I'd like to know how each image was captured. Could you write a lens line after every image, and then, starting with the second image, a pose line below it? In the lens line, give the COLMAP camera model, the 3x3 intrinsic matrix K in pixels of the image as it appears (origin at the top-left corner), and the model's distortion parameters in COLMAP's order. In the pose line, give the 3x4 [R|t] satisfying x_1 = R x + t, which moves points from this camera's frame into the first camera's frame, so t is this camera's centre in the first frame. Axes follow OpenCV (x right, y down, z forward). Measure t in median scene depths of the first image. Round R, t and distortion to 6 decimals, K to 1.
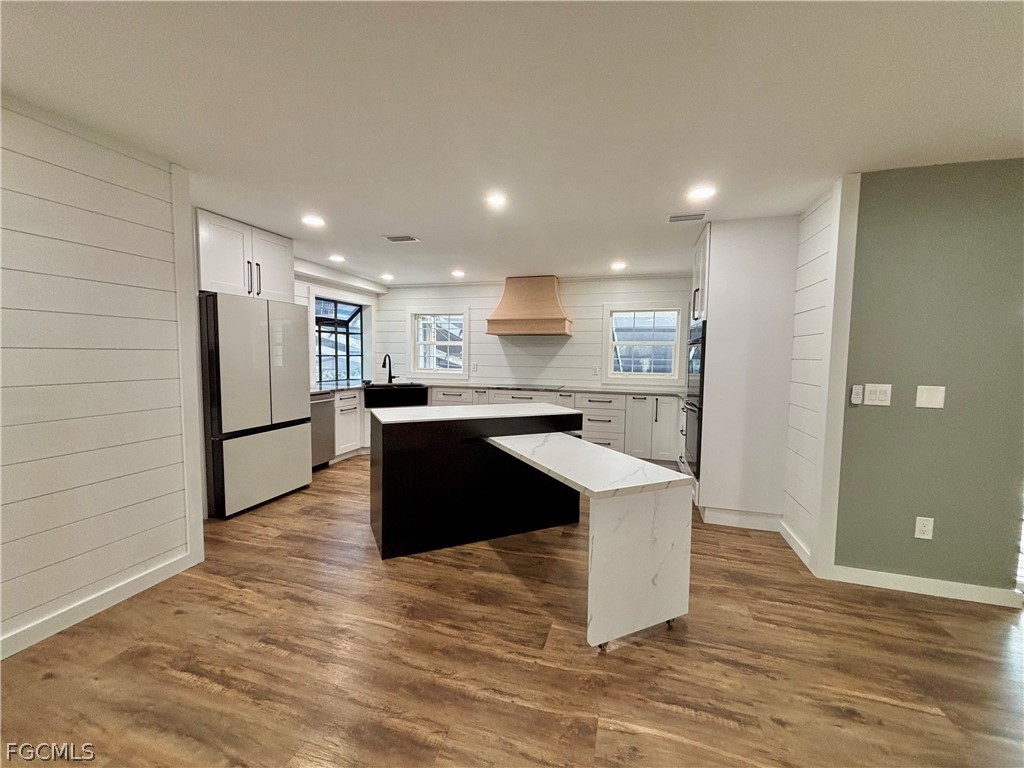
lens RADIAL K [[411.6, 0, 508.3], [0, 411.6, 385.2], [0, 0, 1]] dist [0.001521, -0.000348]
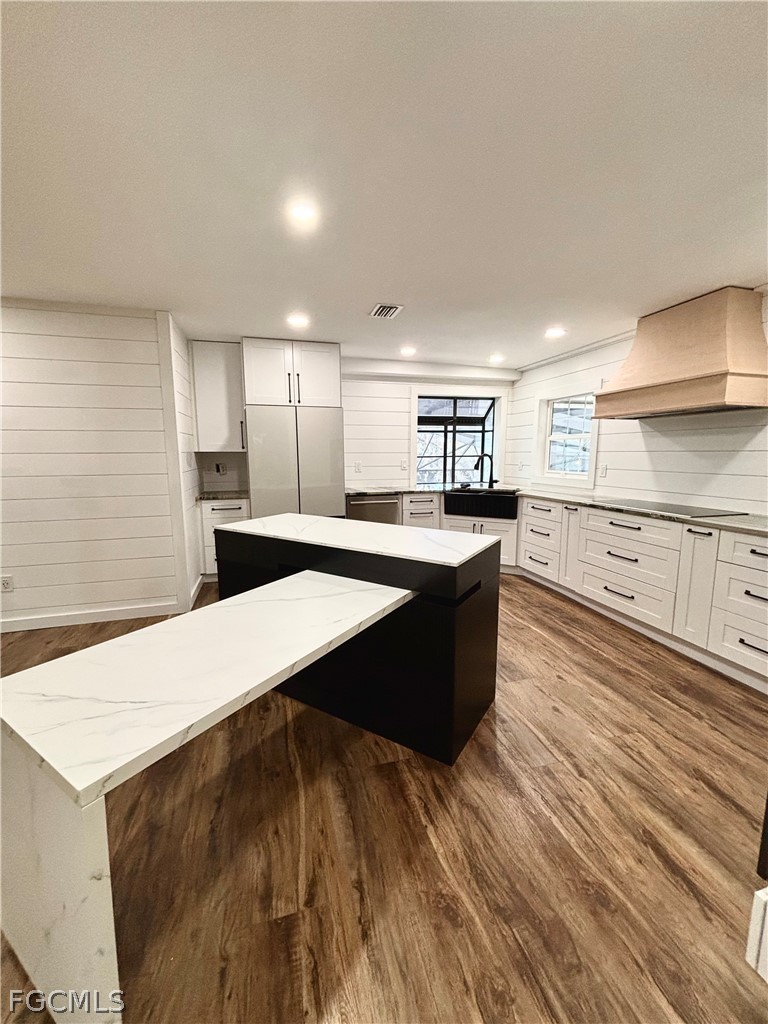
lens RADIAL K [[411.6, 0, 384.3], [0, 411.6, 512.7], [0, 0, 1]] dist [0.001521, -0.000348]
pose [[0.536298, 0.104100, -0.837584, 0.334803], [-0.049915, 0.994540, 0.091647, -0.023801], [0.842551, -0.007342, 0.538566, 0.400156]]
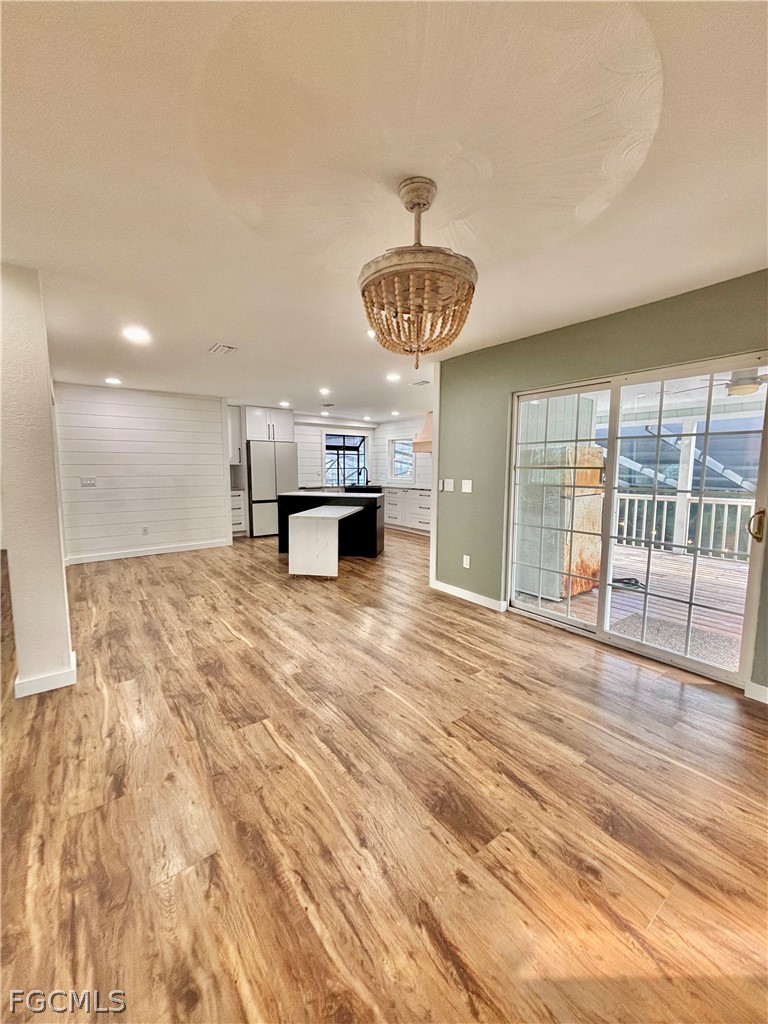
lens RADIAL K [[411.6, 0, 388.2], [0, 411.6, 513.8], [0, 0, 1]] dist [0.001521, -0.000348]
pose [[0.811367, 0.054852, -0.581958, 0.785611], [-0.035331, 0.998369, 0.044841, 0.034418], [0.583469, -0.015821, 0.811981, -0.275171]]
